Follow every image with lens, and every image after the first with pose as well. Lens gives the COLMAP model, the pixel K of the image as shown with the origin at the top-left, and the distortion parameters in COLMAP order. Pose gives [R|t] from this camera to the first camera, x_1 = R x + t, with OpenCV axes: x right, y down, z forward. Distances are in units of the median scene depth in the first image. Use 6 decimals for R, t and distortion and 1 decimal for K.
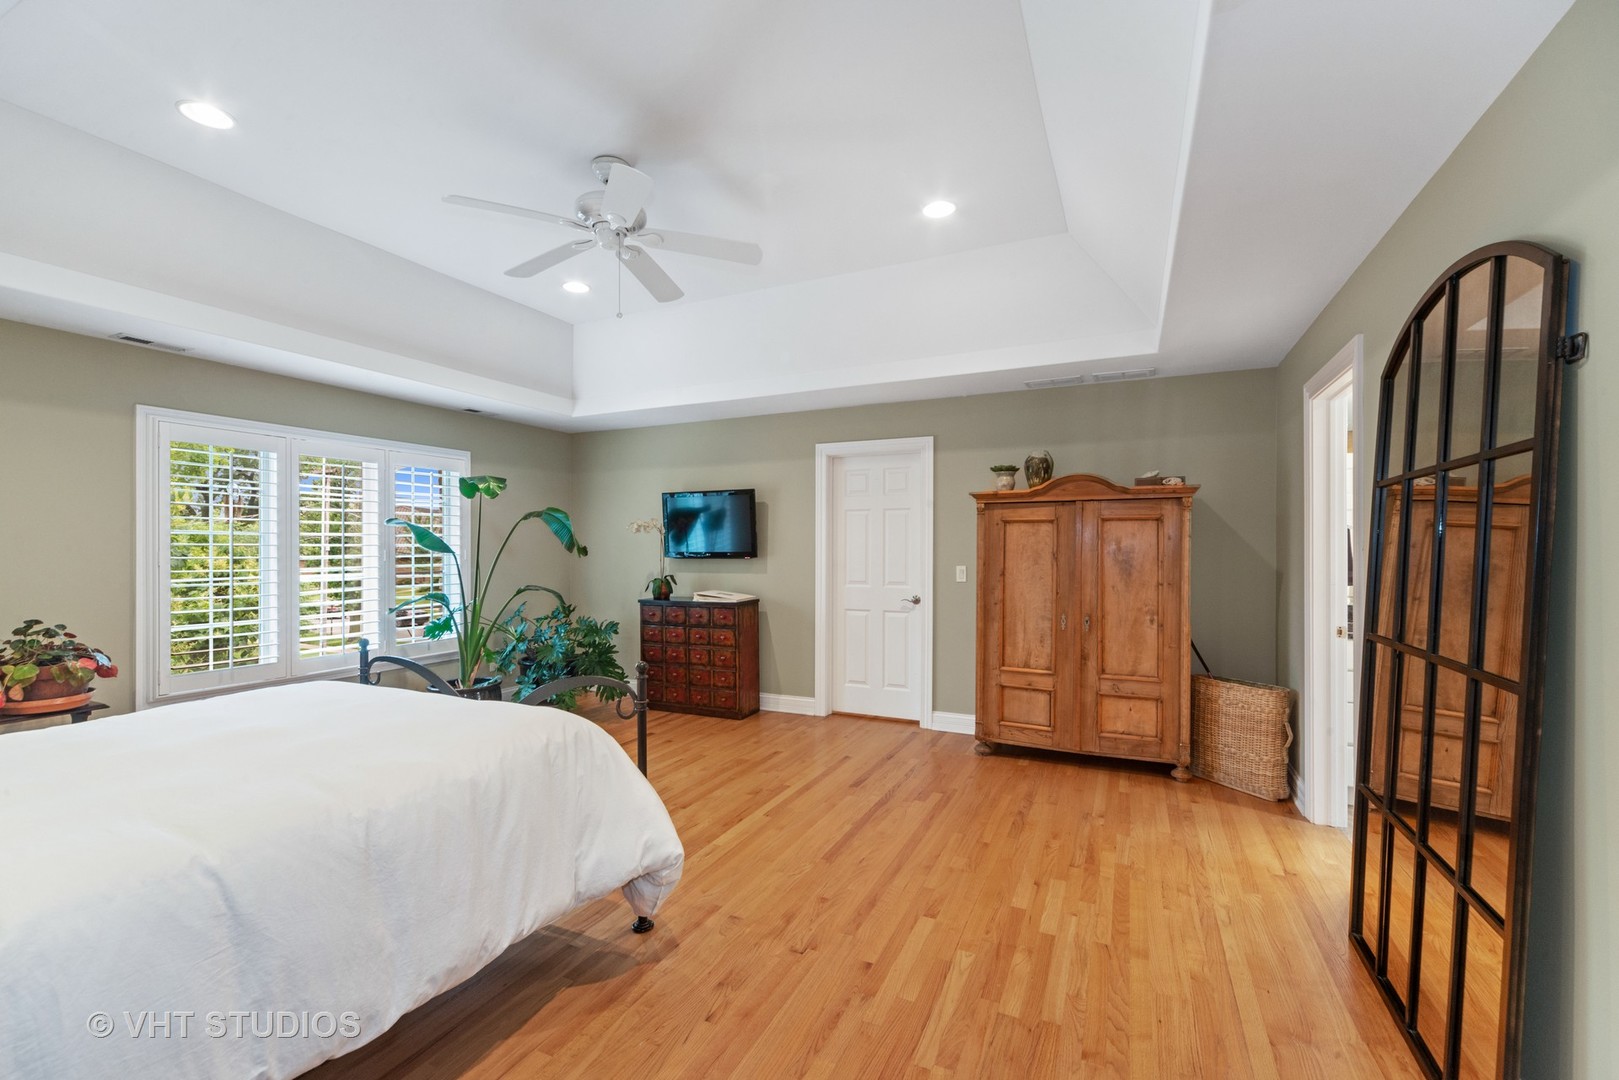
lens RADIAL K [[681.3, 0, 809.5], [0, 681.3, 540.0], [0, 0, 1]] dist [0.000398, 0.000006]
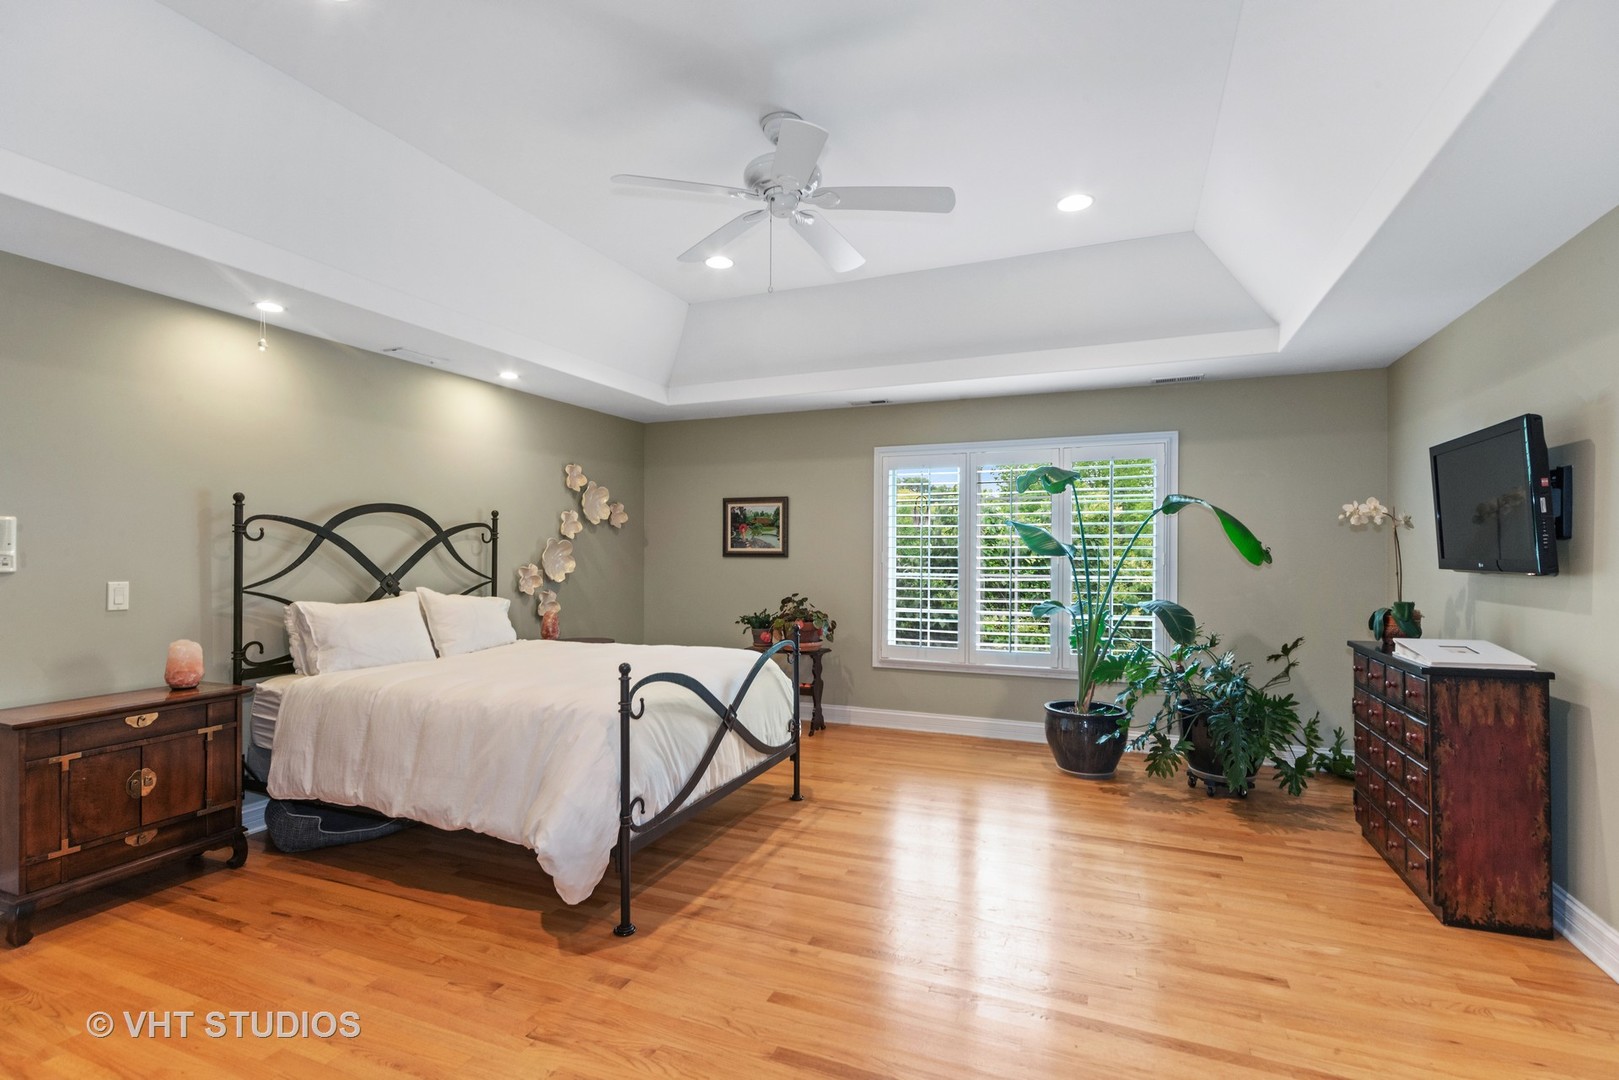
lens RADIAL K [[754.7, 0, 809.5], [0, 754.7, 540.0], [0, 0, 1]] dist [0.000555, 0.000089]
pose [[0.044294, -0.011387, -0.998954, 0.448363], [0.010565, 0.999884, -0.010929, 0.006141], [0.998963, -0.010070, 0.044409, 0.628708]]
